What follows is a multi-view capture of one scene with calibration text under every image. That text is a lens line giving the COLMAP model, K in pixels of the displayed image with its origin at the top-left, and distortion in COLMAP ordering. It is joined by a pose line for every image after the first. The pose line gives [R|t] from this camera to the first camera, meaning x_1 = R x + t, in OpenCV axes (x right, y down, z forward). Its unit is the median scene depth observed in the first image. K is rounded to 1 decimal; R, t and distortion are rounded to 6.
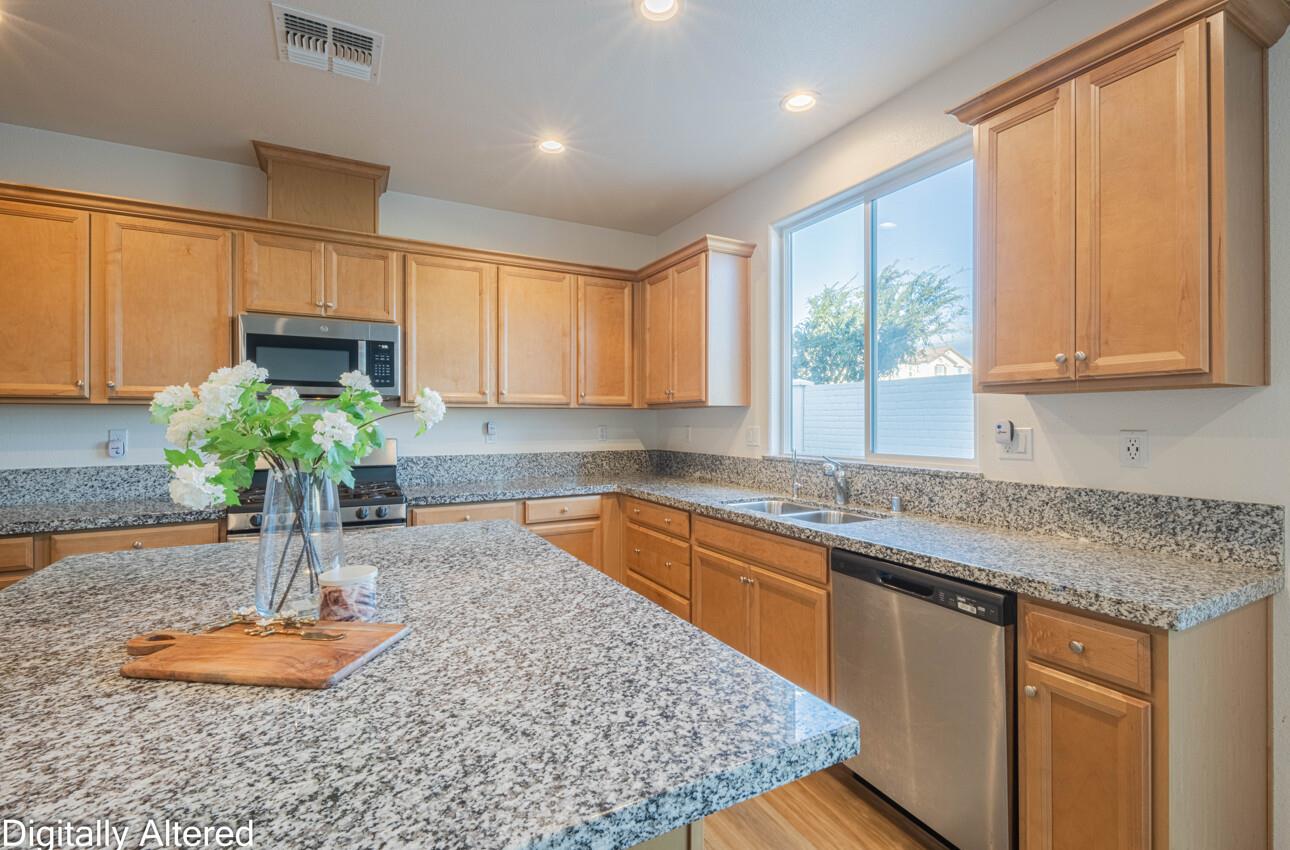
lens RADIAL K [[558.6, 0, 639.7], [0, 558.6, 420.0], [0, 0, 1]] dist [0.001455, 0.000066]
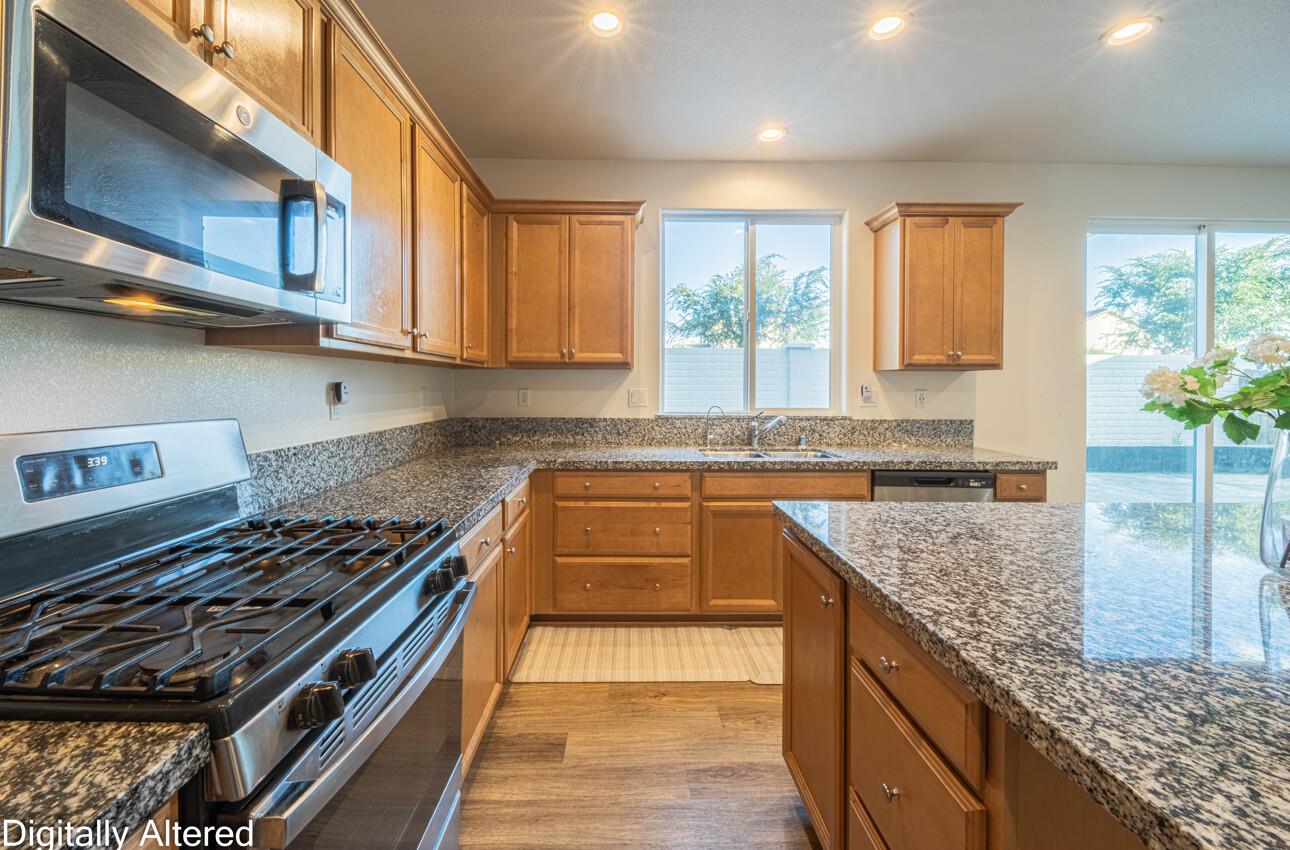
lens RADIAL K [[493.2, 0, 637.1], [0, 493.2, 382.5], [0, 0, 1]] dist [0.001047, -0.000088]
pose [[0.470224, 0.008231, 0.882509, -0.685465], [-0.007303, 0.999959, -0.005435, 0.005133], [-0.882517, -0.003889, 0.470265, 0.592895]]
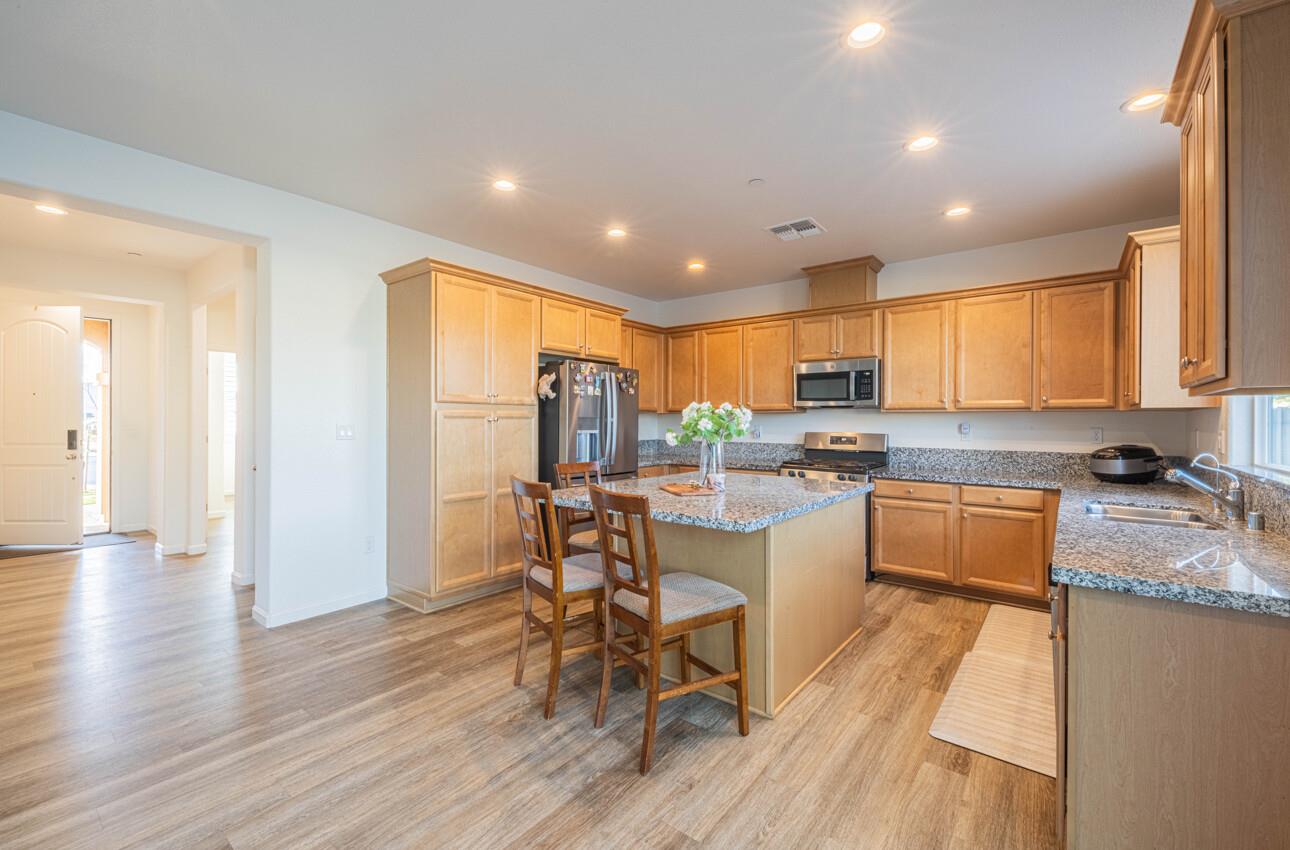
lens RADIAL K [[524.6, 0, 645.0], [0, 524.6, 425.0], [0, 0, 1]] dist [0.000812, 0.000001]
pose [[0.399549, 0.012991, -0.916620, 0.623167], [-0.004471, 0.999915, 0.012222, -0.004432], [0.916701, -0.000785, 0.399573, -0.142447]]
